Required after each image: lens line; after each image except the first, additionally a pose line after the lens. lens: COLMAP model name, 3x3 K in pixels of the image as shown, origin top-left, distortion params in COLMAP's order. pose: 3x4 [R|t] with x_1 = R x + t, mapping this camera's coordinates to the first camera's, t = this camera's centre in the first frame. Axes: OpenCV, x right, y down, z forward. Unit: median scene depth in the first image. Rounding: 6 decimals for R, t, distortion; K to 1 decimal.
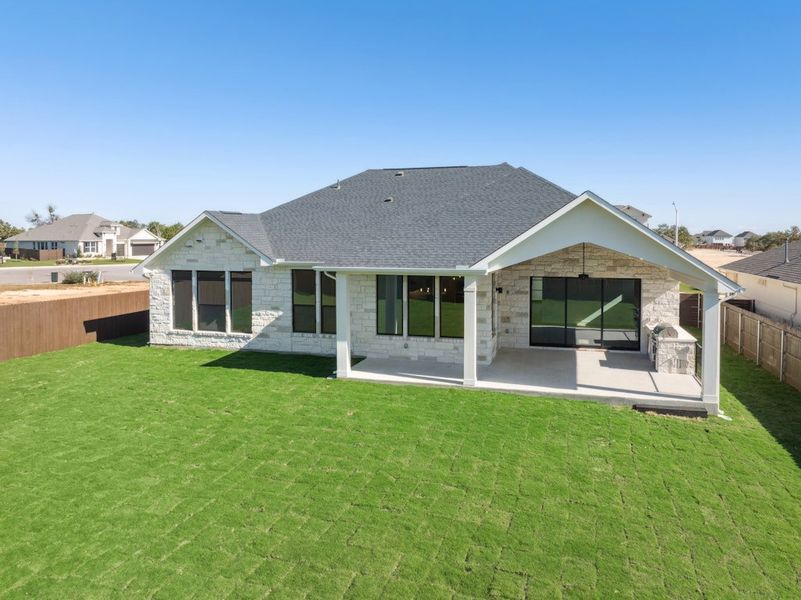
lens RADIAL K [[574.1, 0, 399.3], [0, 574.1, 248.3], [0, 0, 1]] dist [-0.030194, 0.002071]
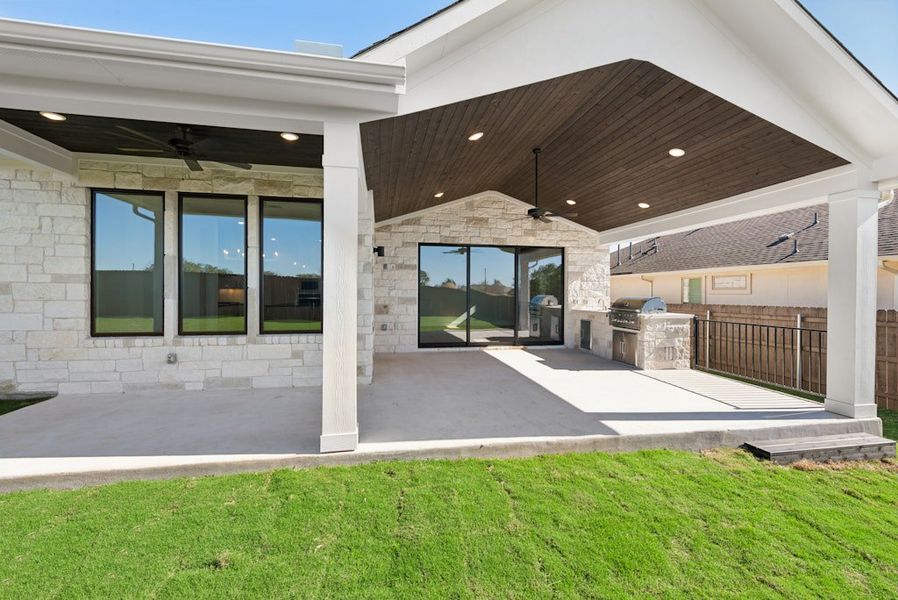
lens RADIAL K [[390.8, 0, 455.8], [0, 390.8, 296.7], [0, 0, 1]] dist [0.002140, 0.000064]
pose [[0.887180, 0.002500, 0.461418, 0.063574], [0.000920, 0.999974, -0.007187, 0.123701], [-0.461423, 0.006800, 0.887154, 0.628290]]
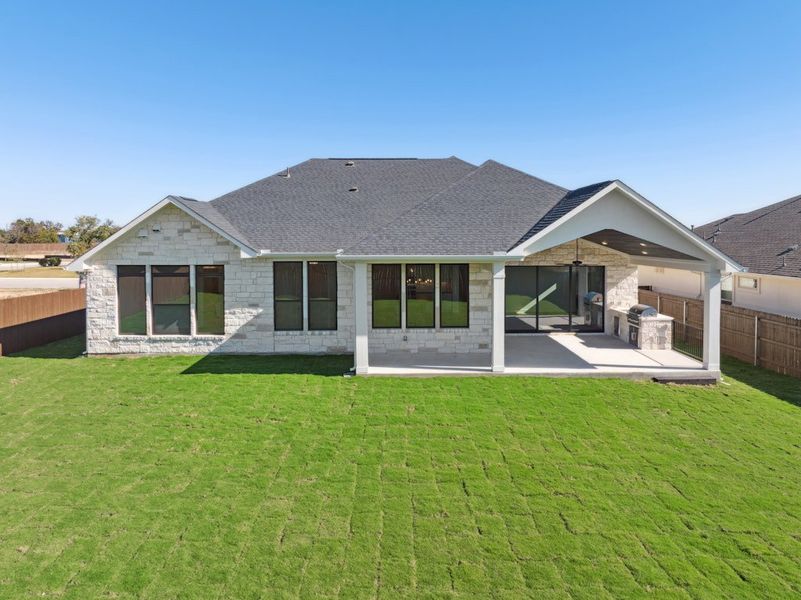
lens RADIAL K [[574.1, 0, 399.3], [0, 574.1, 248.3], [0, 0, 1]] dist [-0.030194, 0.002071]
pose [[0.956311, -0.006473, 0.292281, -0.274013], [0.007095, 0.999974, -0.001069, 0.018815], [-0.292267, 0.003096, 0.956332, 0.076373]]
